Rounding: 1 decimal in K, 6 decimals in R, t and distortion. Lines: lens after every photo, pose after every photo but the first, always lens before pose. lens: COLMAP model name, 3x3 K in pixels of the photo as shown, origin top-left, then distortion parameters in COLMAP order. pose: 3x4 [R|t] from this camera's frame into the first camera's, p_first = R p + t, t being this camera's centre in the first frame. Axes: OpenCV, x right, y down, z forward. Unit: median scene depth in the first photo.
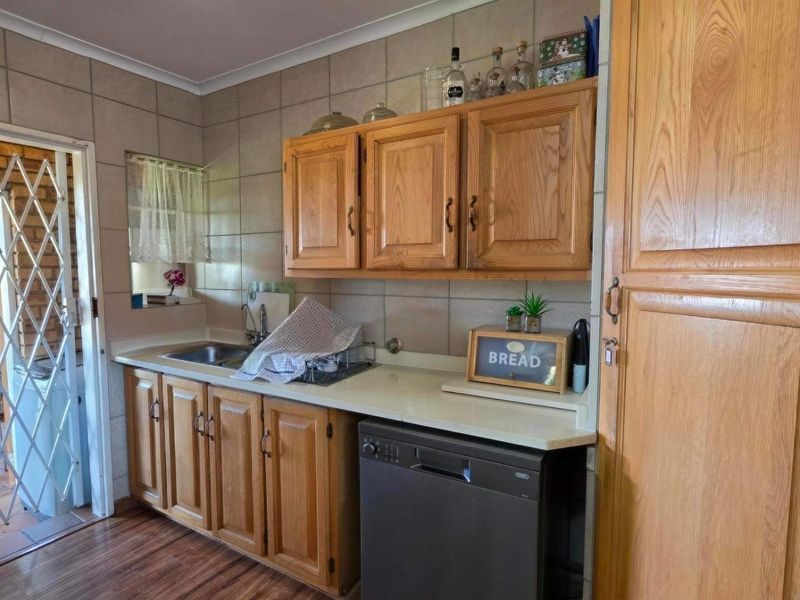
lens RADIAL K [[440.3, 0, 381.0], [0, 440.3, 302.1], [0, 0, 1]] dist [-0.001556, 0.000504]
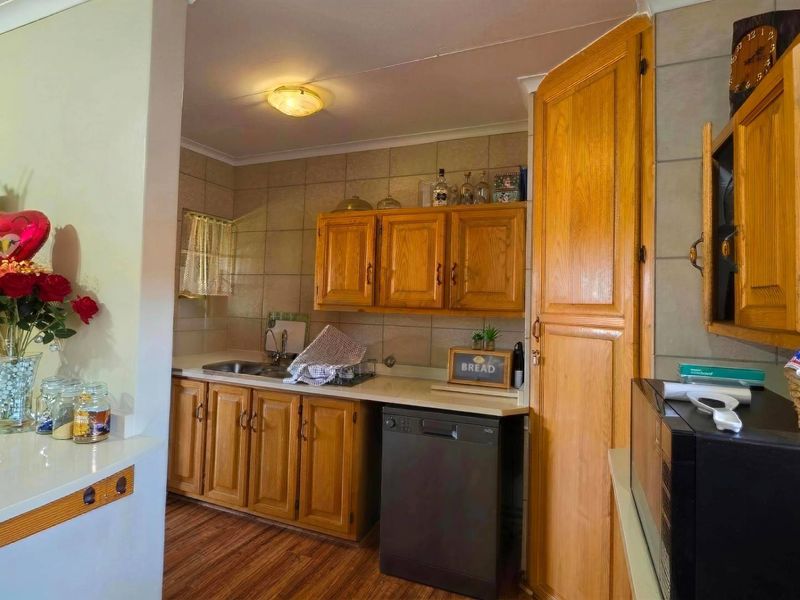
lens RADIAL K [[440.3, 0, 386.1], [0, 440.3, 289.5], [0, 0, 1]] dist [-0.001556, 0.000504]
pose [[0.989484, 0.033541, 0.140698, -0.224482], [-0.018841, 0.994342, -0.104541, 0.022378], [-0.143409, 0.100790, 0.984518, -0.462401]]
